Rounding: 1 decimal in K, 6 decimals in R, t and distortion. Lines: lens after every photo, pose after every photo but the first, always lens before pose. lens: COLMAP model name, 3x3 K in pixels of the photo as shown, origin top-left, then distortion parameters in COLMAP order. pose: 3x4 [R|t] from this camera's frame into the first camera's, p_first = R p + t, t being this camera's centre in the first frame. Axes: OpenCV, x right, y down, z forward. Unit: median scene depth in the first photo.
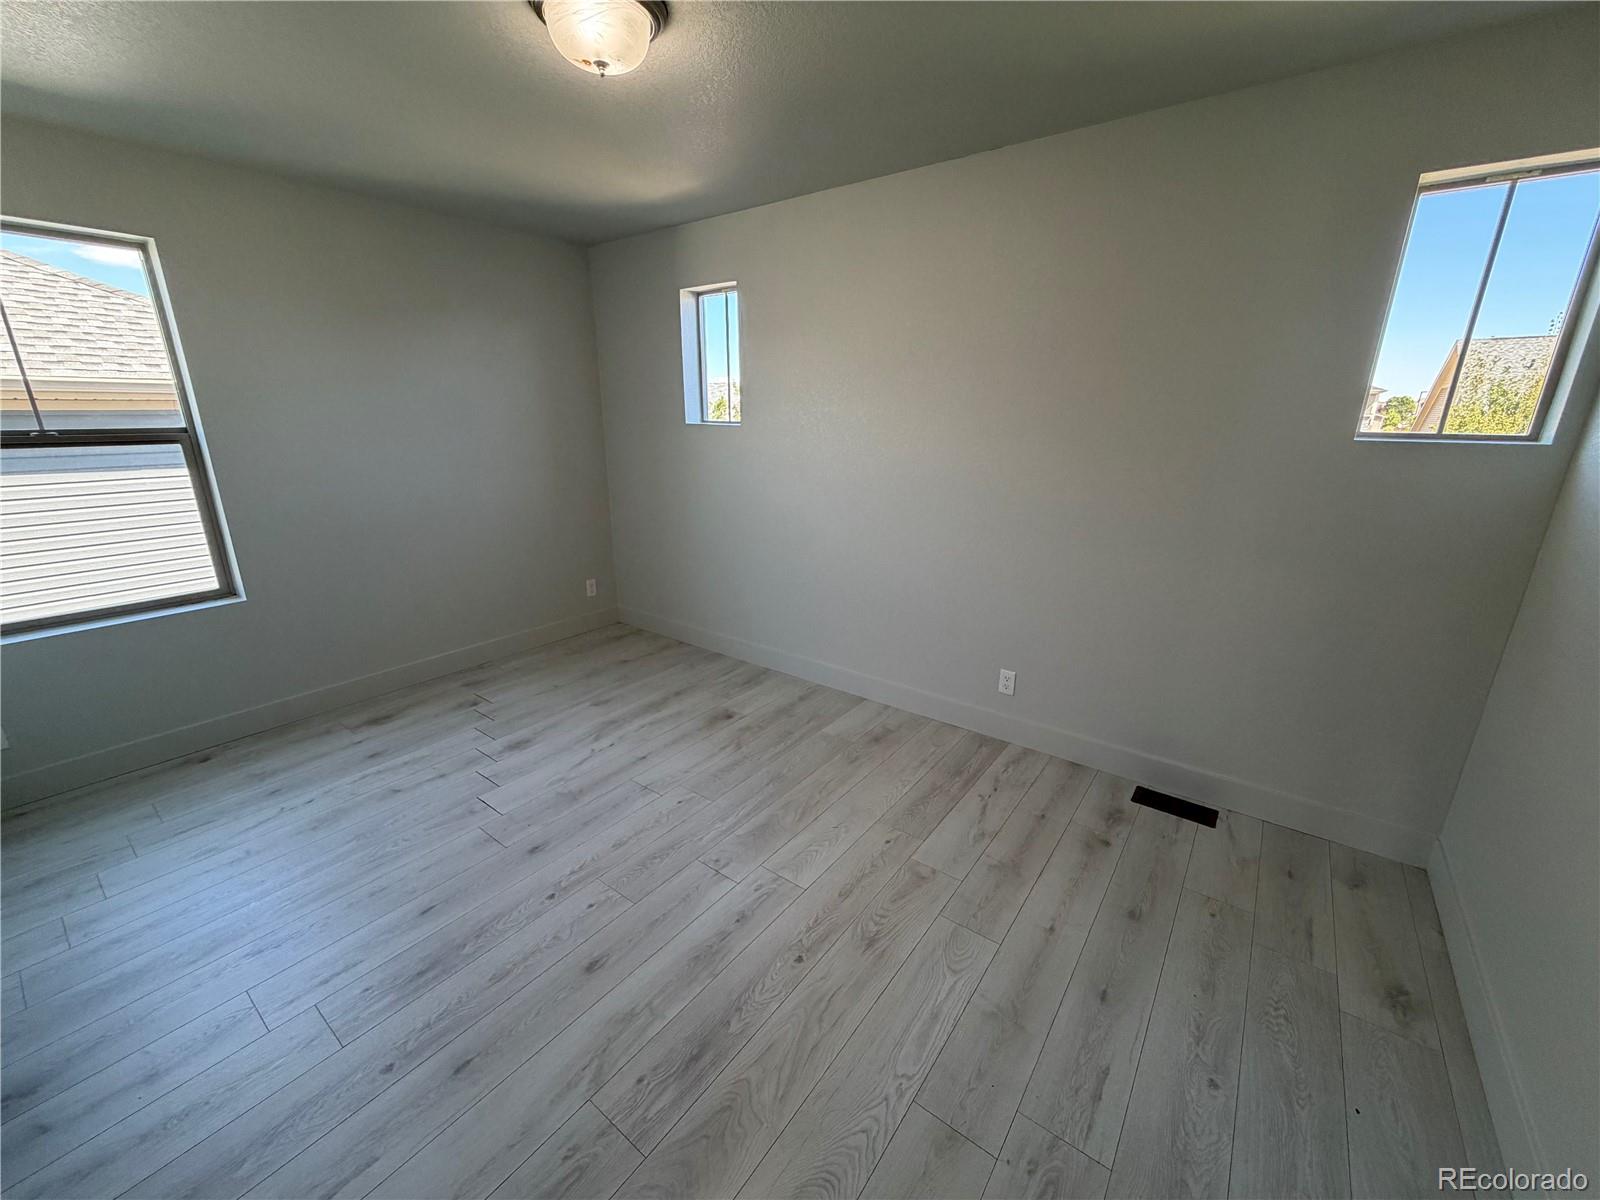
lens RADIAL K [[637.4, 0, 796.1], [0, 637.4, 596.8], [0, 0, 1]] dist [-0.000472, -0.000188]
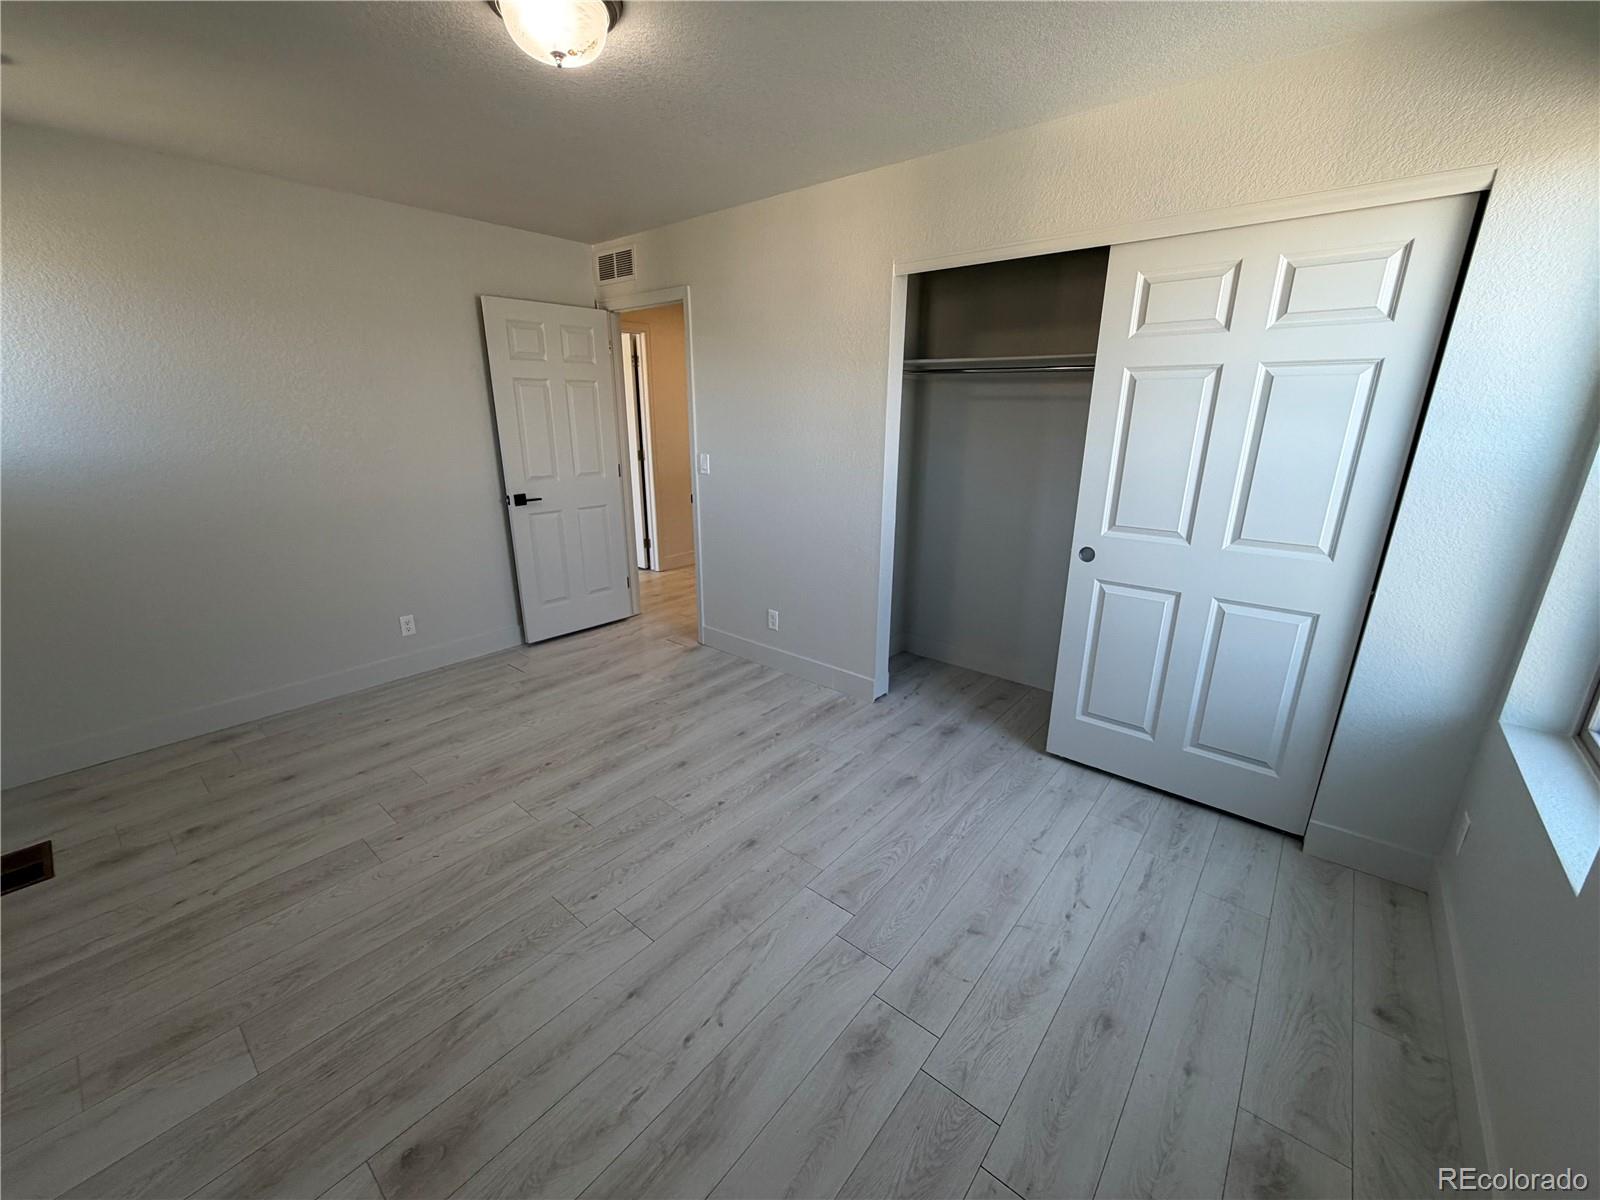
lens RADIAL K [[637.4, 0, 796.1], [0, 637.4, 596.8], [0, 0, 1]] dist [-0.000472, -0.000188]
pose [[-0.998894, -0.020392, 0.042369, -0.456886], [0.005600, 0.843061, 0.537788, -0.417274], [-0.046686, 0.537431, -0.842015, 1.445938]]
